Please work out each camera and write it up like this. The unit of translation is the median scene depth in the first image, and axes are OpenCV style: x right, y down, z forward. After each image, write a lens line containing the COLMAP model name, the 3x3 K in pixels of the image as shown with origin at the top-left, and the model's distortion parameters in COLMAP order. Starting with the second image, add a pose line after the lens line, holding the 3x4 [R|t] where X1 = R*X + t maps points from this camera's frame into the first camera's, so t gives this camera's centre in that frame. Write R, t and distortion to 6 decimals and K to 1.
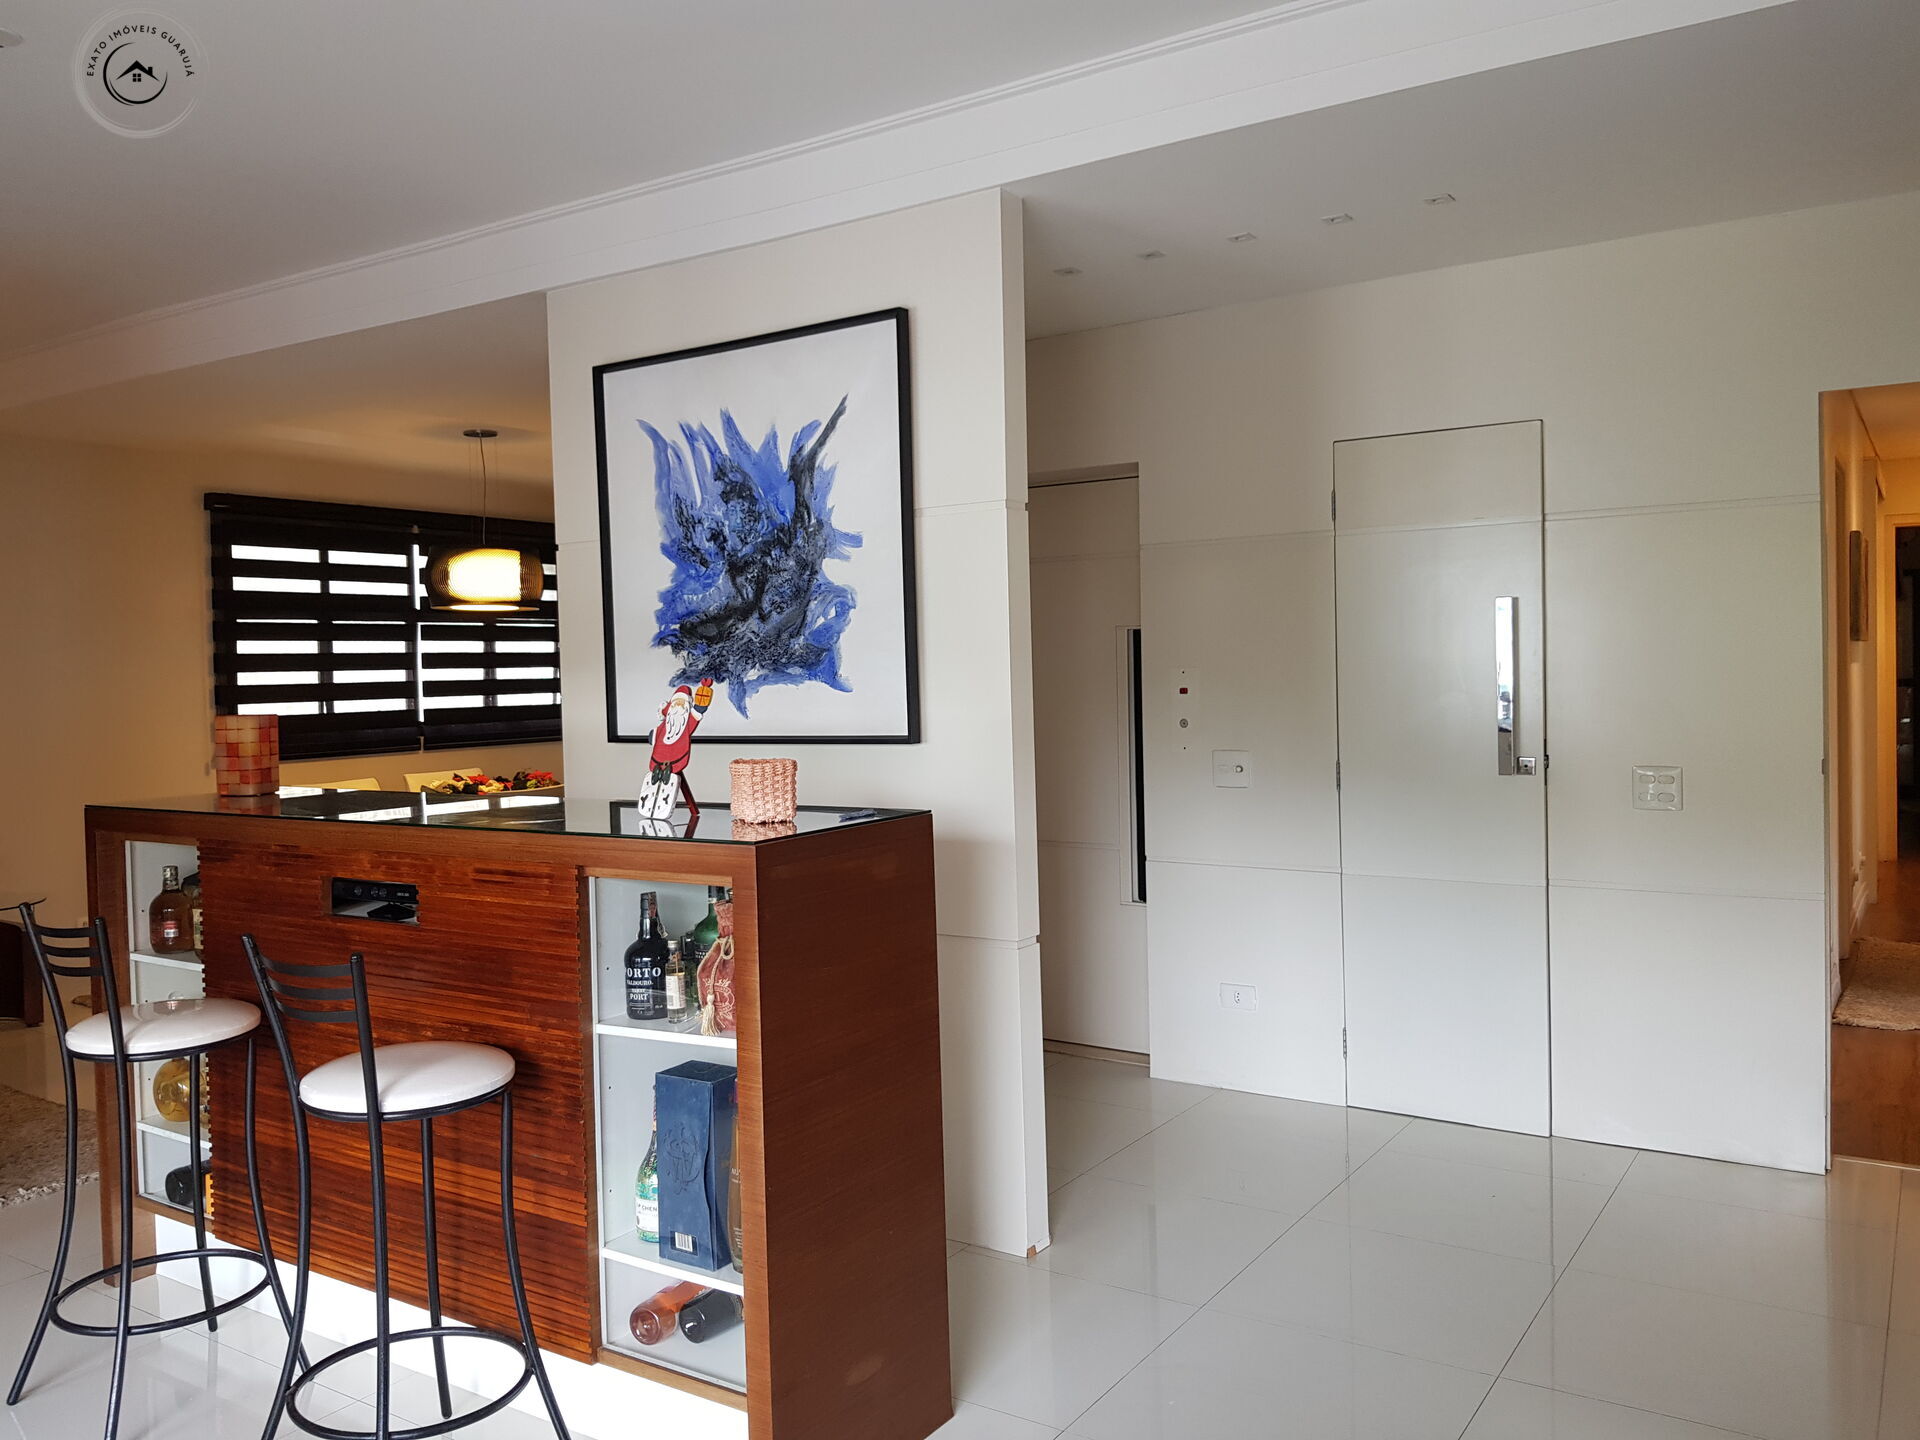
lens RADIAL K [[1507.2, 0, 957.1], [0, 1507.2, 724.1], [0, 0, 1]] dist [0.073396, -0.115988]
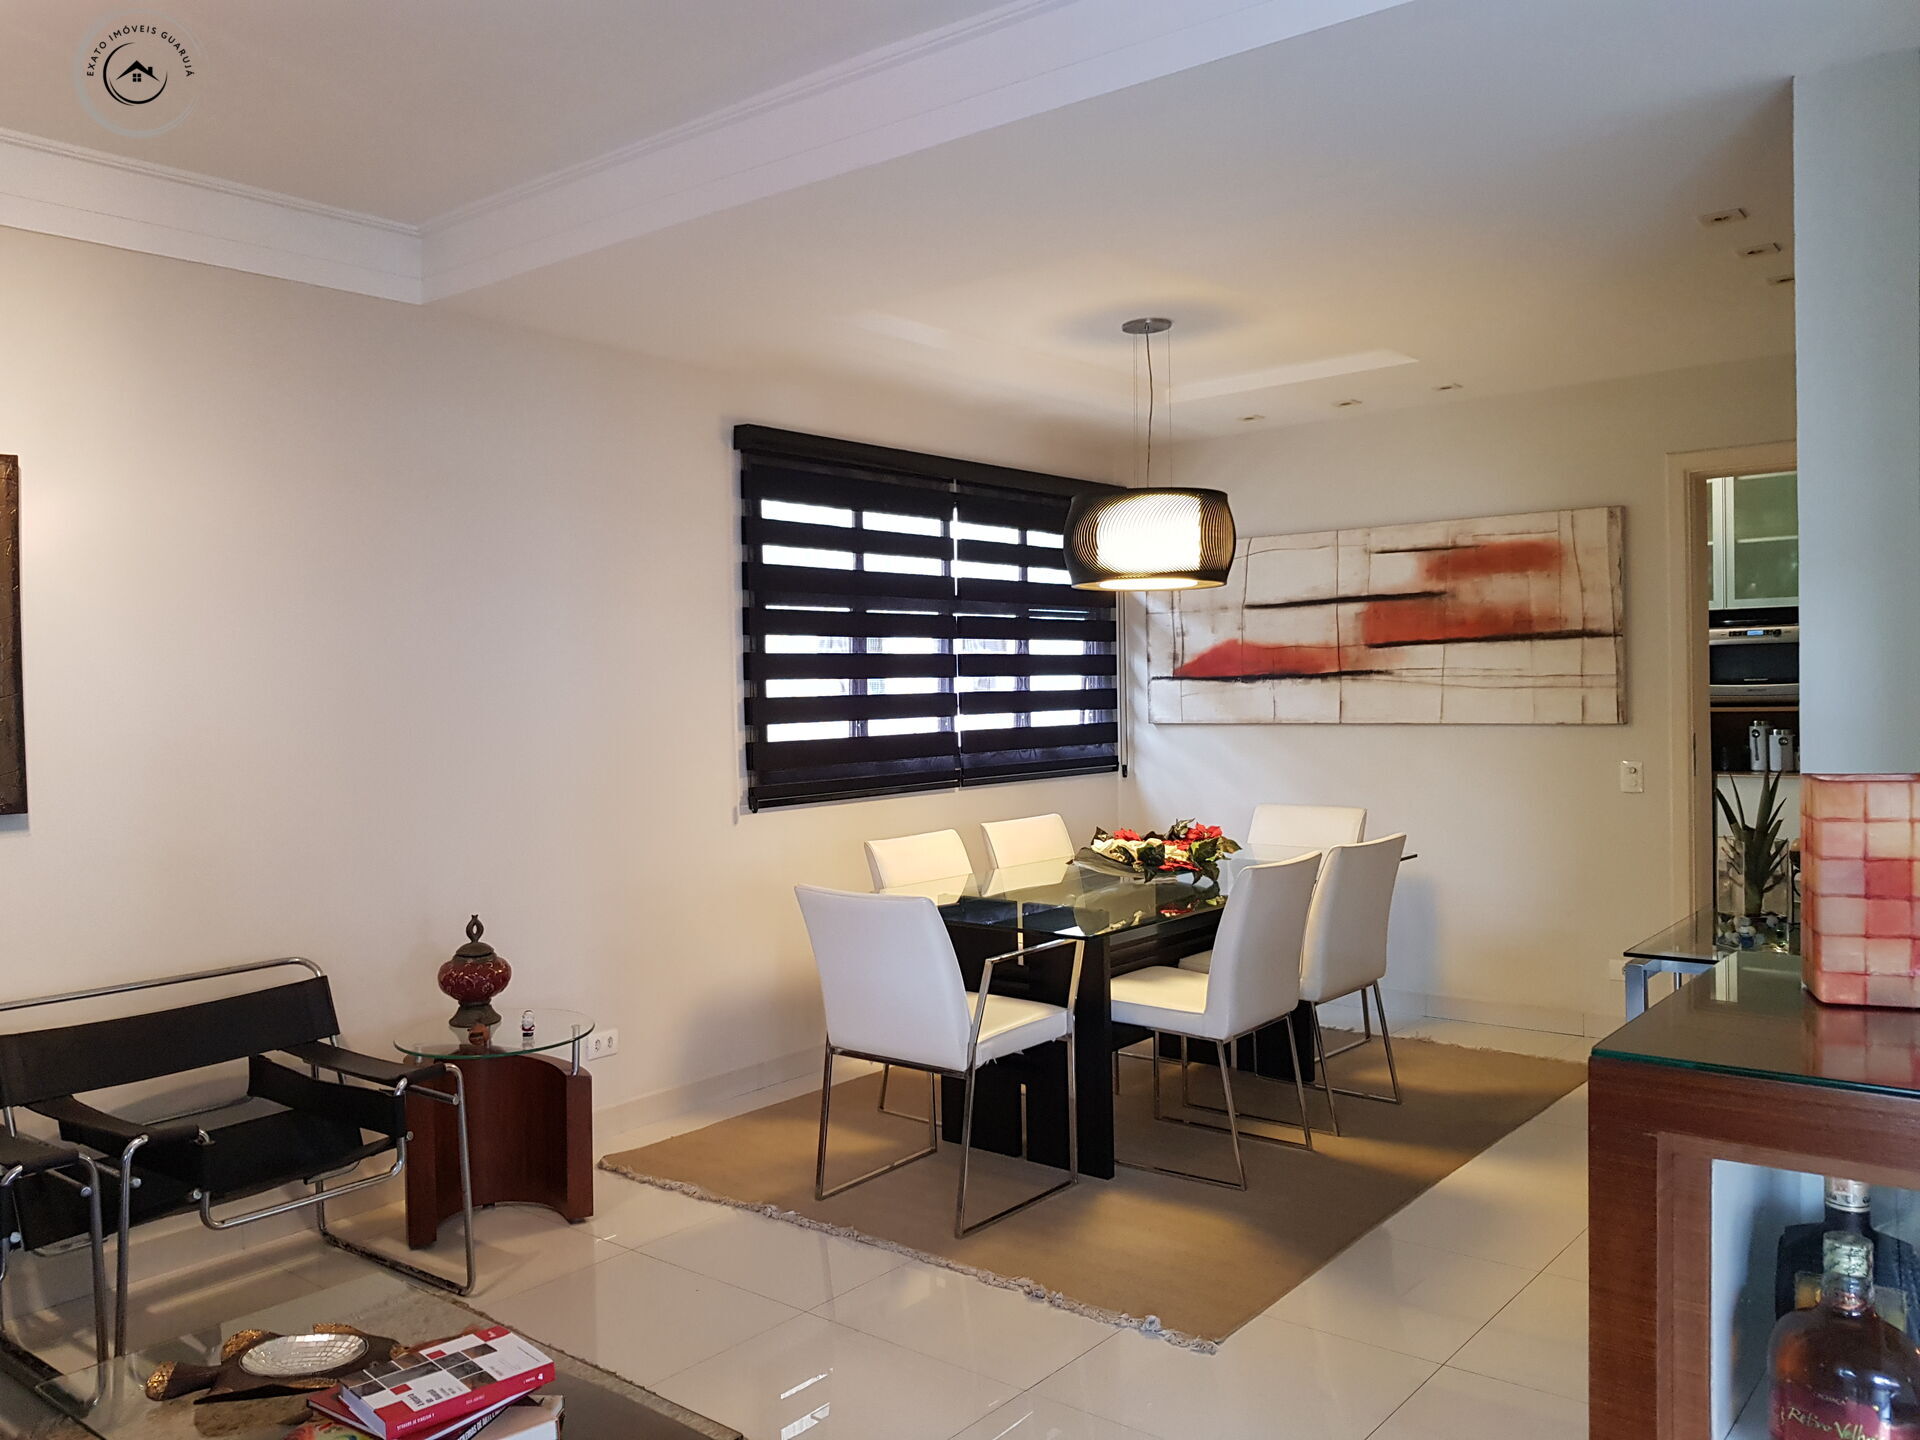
lens RADIAL K [[1507.2, 0, 895.3], [0, 1507.2, 718.4], [0, 0, 1]] dist [0.073396, -0.115988]
pose [[0.992291, 0.005279, -0.123817, -0.317454], [-0.007060, 0.999878, -0.013943, -0.006100], [0.123729, 0.014710, 0.992207, 0.300692]]
